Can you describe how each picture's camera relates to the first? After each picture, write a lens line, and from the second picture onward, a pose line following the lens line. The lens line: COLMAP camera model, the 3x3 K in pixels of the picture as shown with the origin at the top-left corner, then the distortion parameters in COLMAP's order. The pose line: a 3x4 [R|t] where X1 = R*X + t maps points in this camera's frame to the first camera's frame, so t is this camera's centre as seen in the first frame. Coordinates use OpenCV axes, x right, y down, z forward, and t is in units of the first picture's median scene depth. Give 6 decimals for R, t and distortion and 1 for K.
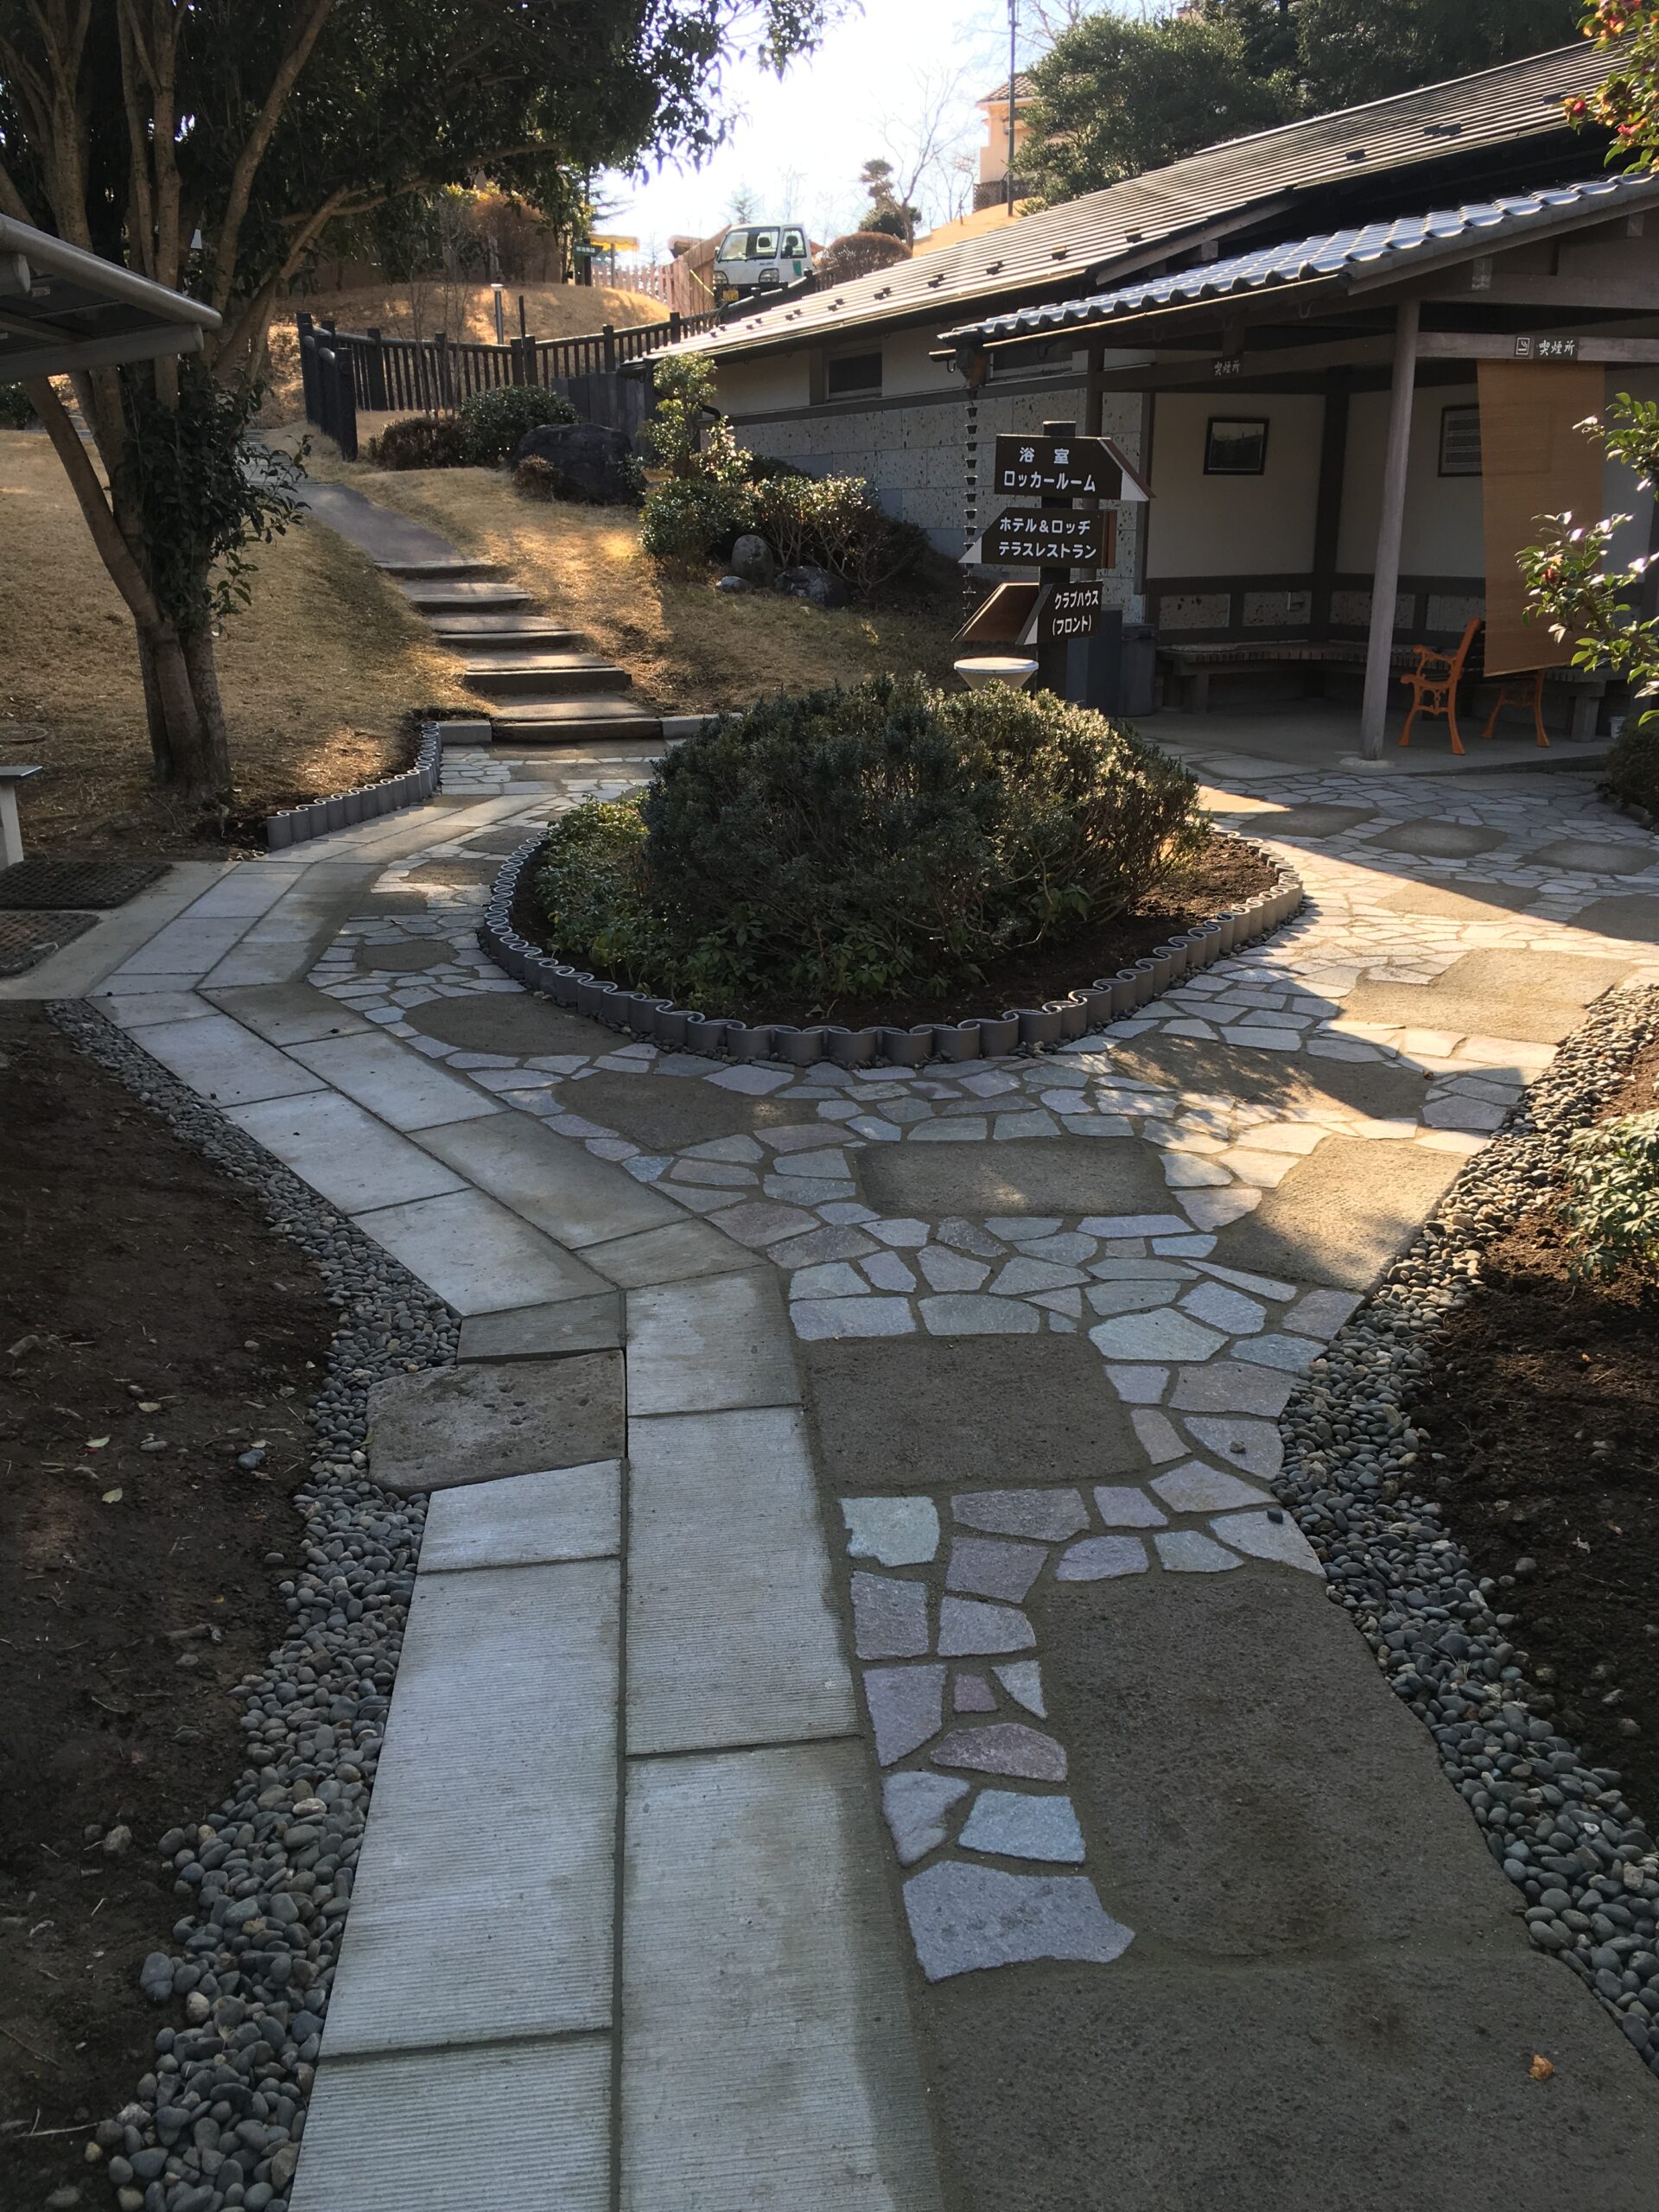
lens RADIAL K [[1839.3, 0, 829.5], [0, 1839.3, 1106.0], [0, 0, 1]] dist [-0.000947, -0.002464]
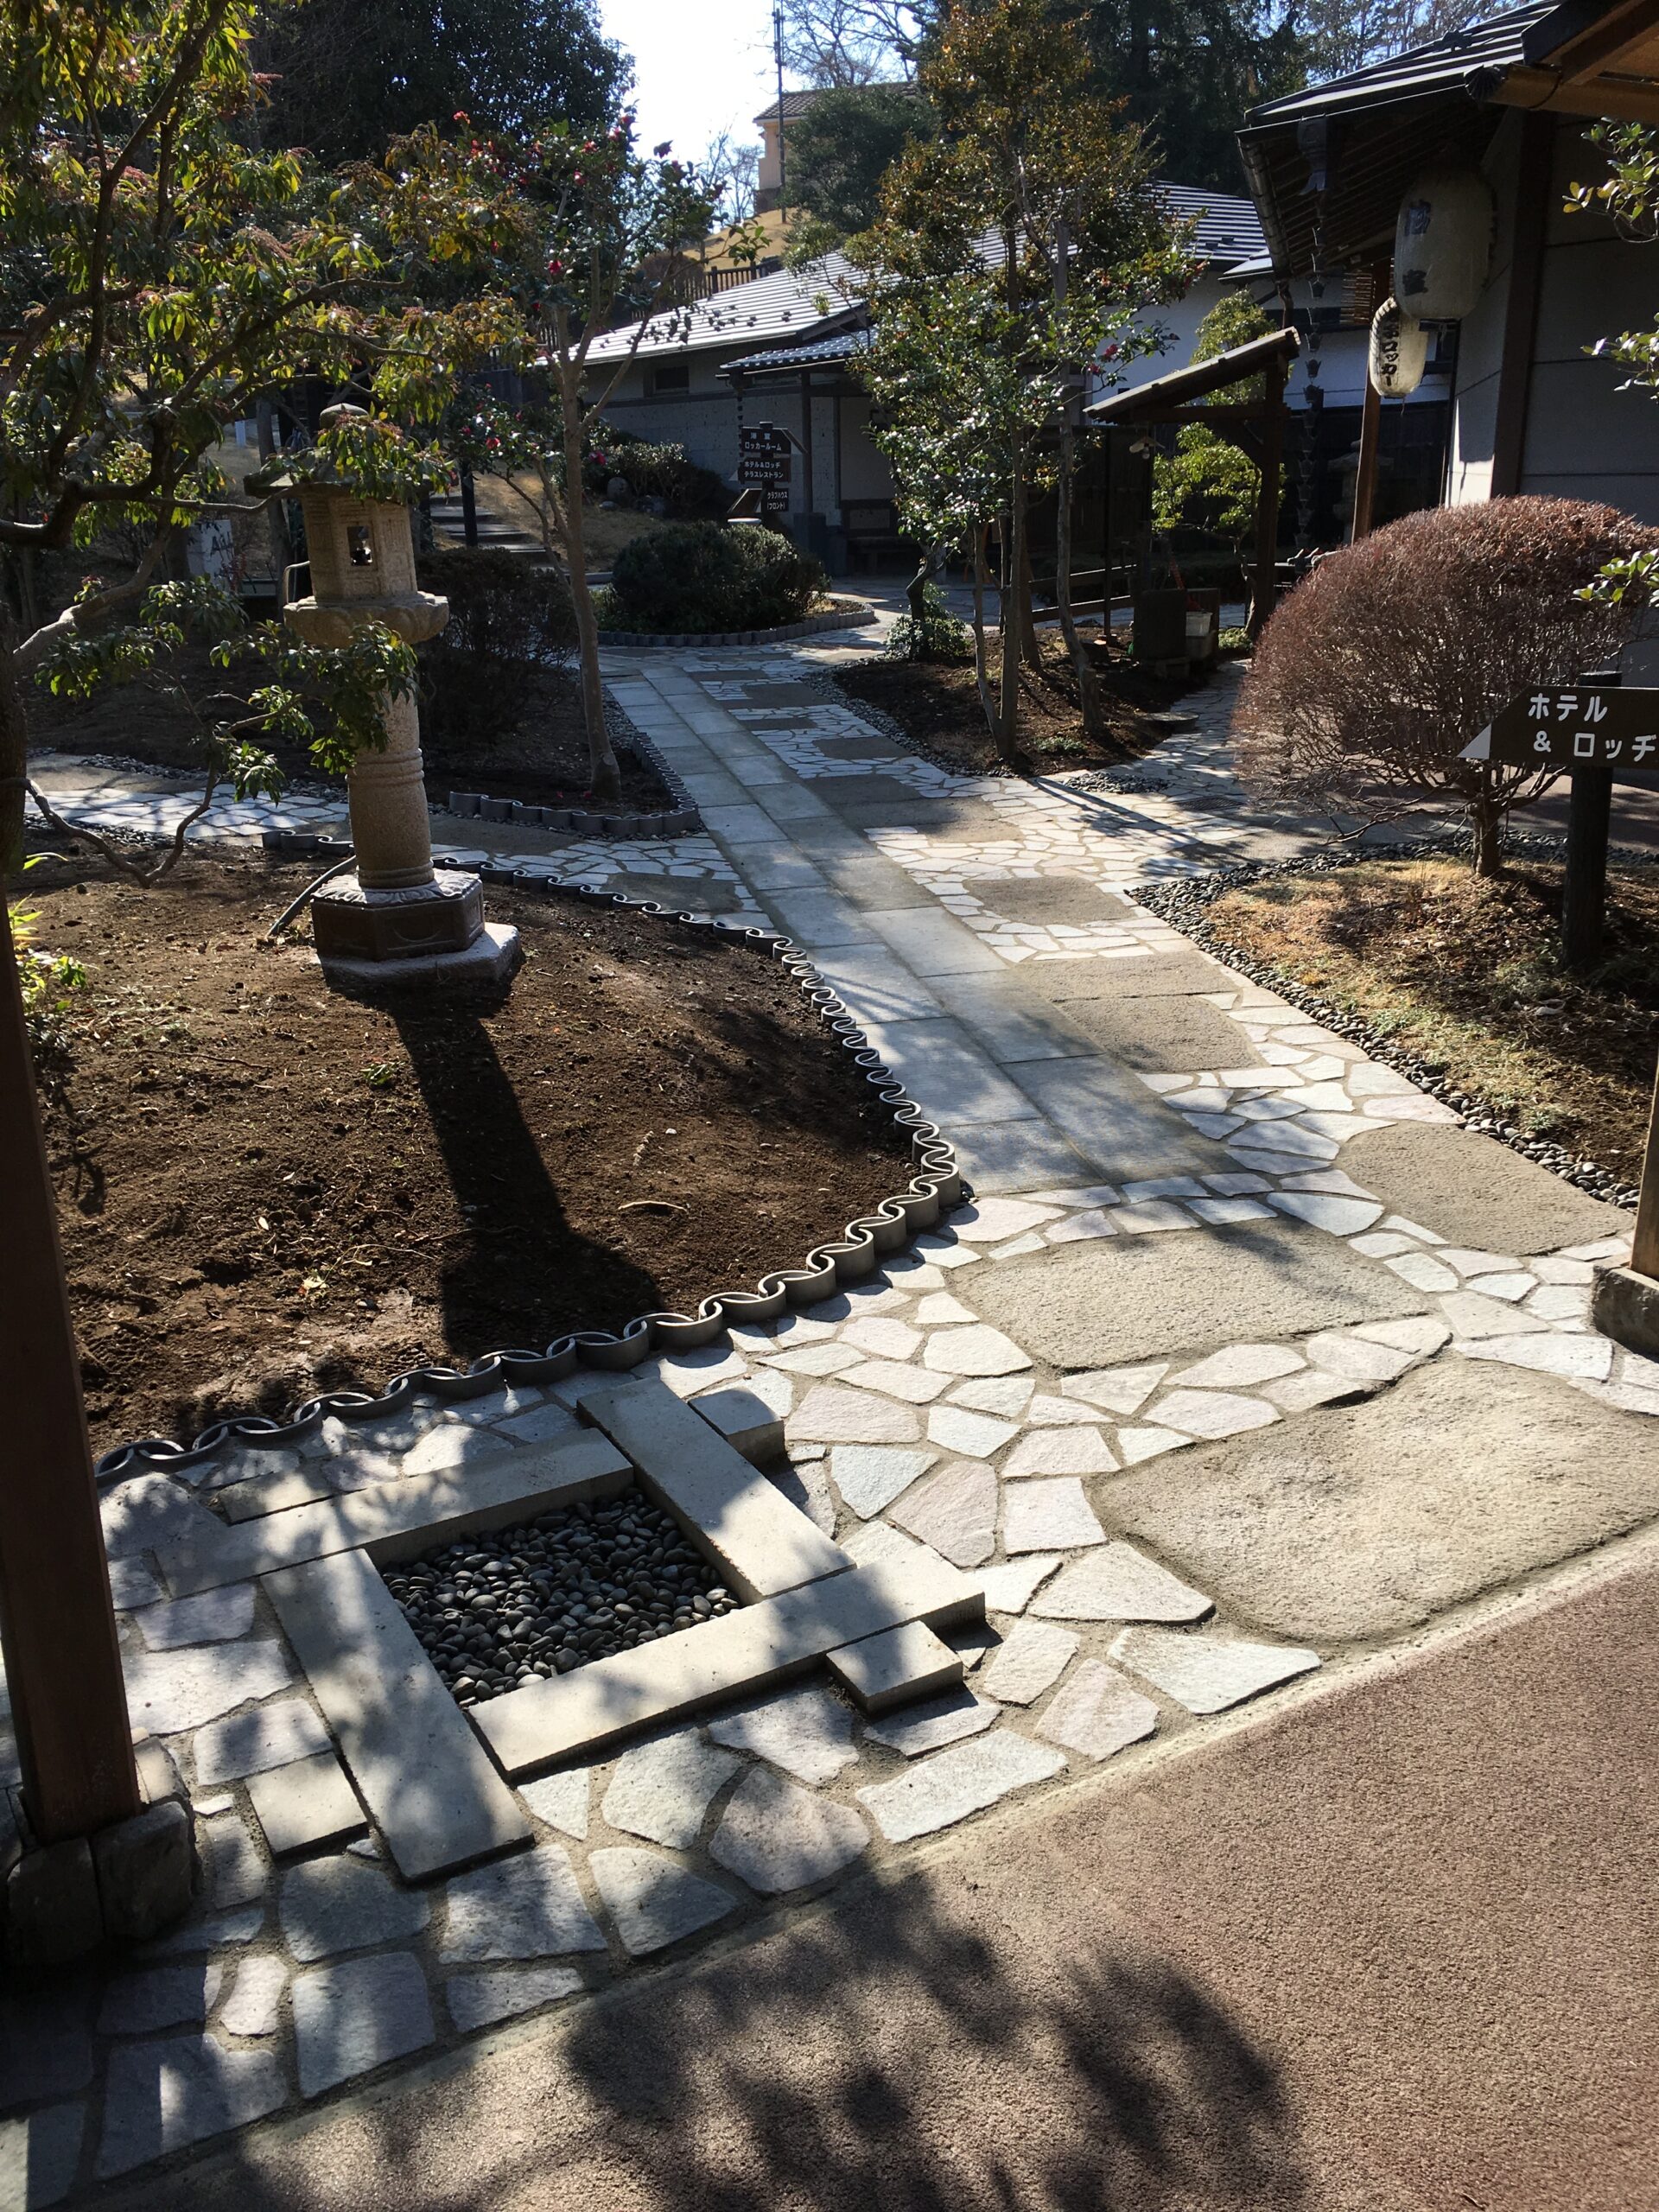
lens RADIAL K [[1839.3, 0, 829.5], [0, 1839.3, 1106.0], [0, 0, 1]] dist [-0.000947, -0.002464]
pose [[0.994837, -0.043768, 0.091568, -0.055908], [0.041924, 0.998879, 0.021967, 0.485325], [-0.092427, -0.018015, 0.995557, -1.455624]]
